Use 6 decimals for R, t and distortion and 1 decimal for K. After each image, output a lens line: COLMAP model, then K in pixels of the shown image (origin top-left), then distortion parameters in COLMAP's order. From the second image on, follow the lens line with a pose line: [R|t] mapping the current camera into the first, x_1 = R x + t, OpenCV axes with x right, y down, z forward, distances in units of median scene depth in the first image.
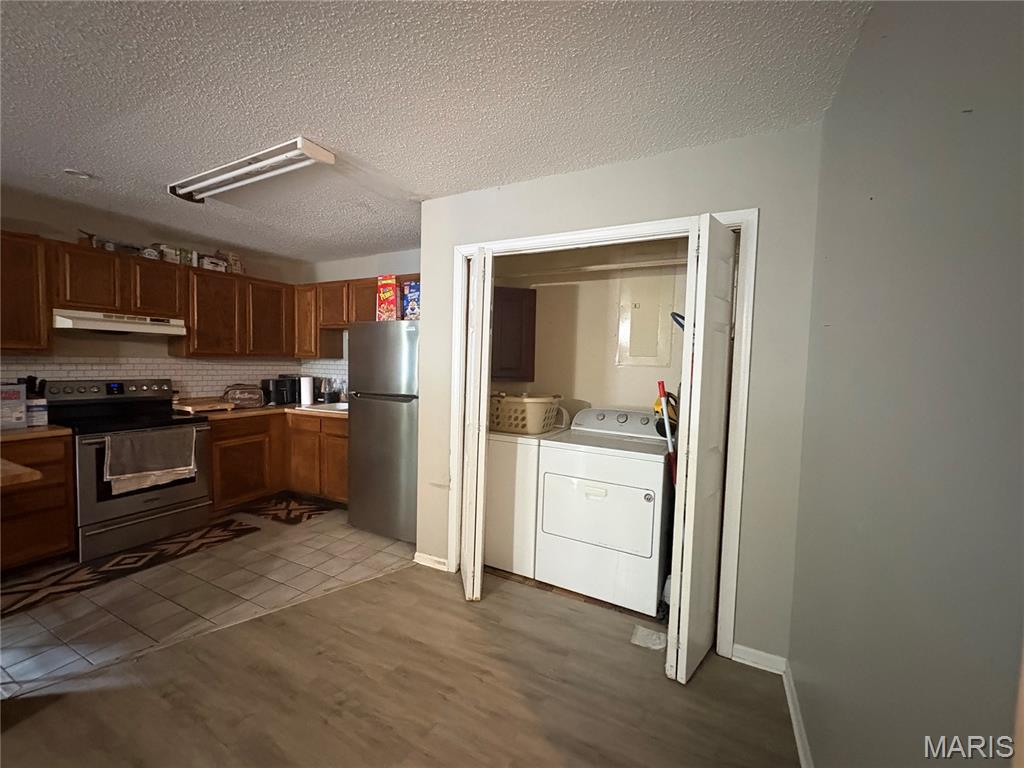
lens RADIAL K [[406.0, 0, 507.4], [0, 406.0, 385.1], [0, 0, 1]] dist [0.010927, 0.000267]
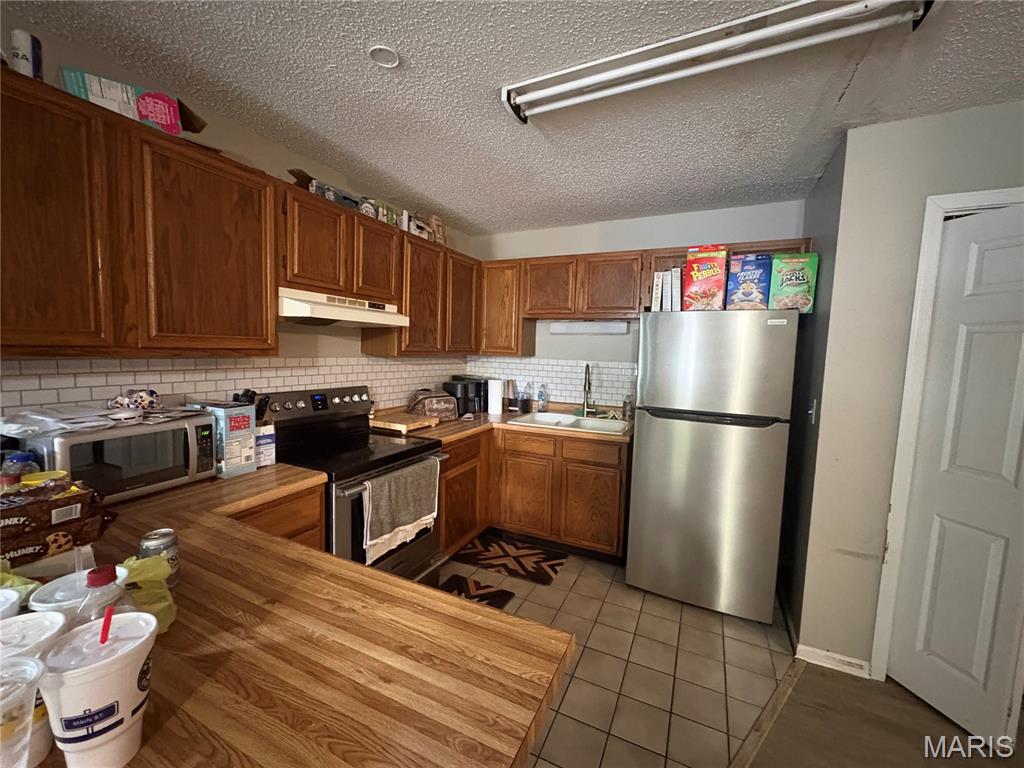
lens RADIAL K [[406.0, 0, 516.3], [0, 406.0, 383.6], [0, 0, 1]] dist [0.010927, 0.000267]
pose [[0.999330, 0.005959, 0.036104, -0.614868], [-0.006944, 0.999605, 0.027217, -0.042804], [-0.035927, -0.027449, 0.998977, 0.274273]]
